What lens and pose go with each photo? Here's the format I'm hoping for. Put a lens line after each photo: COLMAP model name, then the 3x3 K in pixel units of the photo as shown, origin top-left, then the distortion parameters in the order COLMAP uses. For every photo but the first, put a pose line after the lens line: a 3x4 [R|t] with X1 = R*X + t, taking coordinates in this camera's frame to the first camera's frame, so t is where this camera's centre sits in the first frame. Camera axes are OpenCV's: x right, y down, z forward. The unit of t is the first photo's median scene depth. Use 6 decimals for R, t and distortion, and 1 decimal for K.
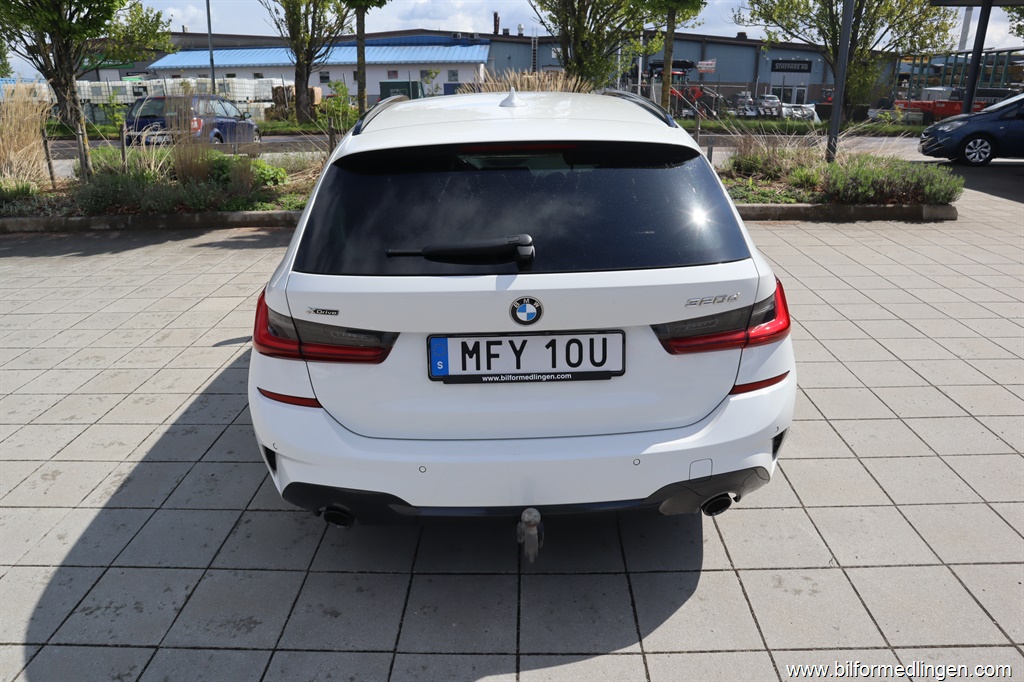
lens RADIAL K [[707.8, 0, 512.0], [0, 707.8, 341.0], [0, 0, 1]] dist [-0.129480, 0.081259]
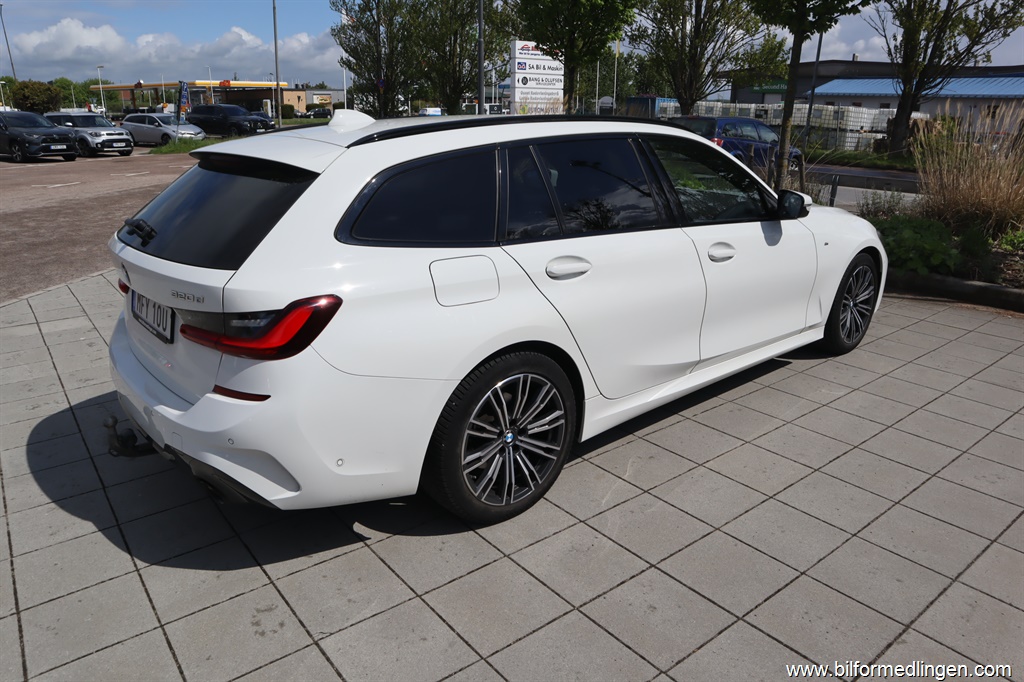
lens RADIAL K [[707.8, 0, 512.0], [0, 707.8, 341.0], [0, 0, 1]] dist [-0.129480, 0.081259]
pose [[0.638612, 0.252439, -0.726945, 0.103132], [-0.278363, 0.956472, 0.087606, -0.016640], [0.717418, 0.146409, 0.681084, 0.044586]]
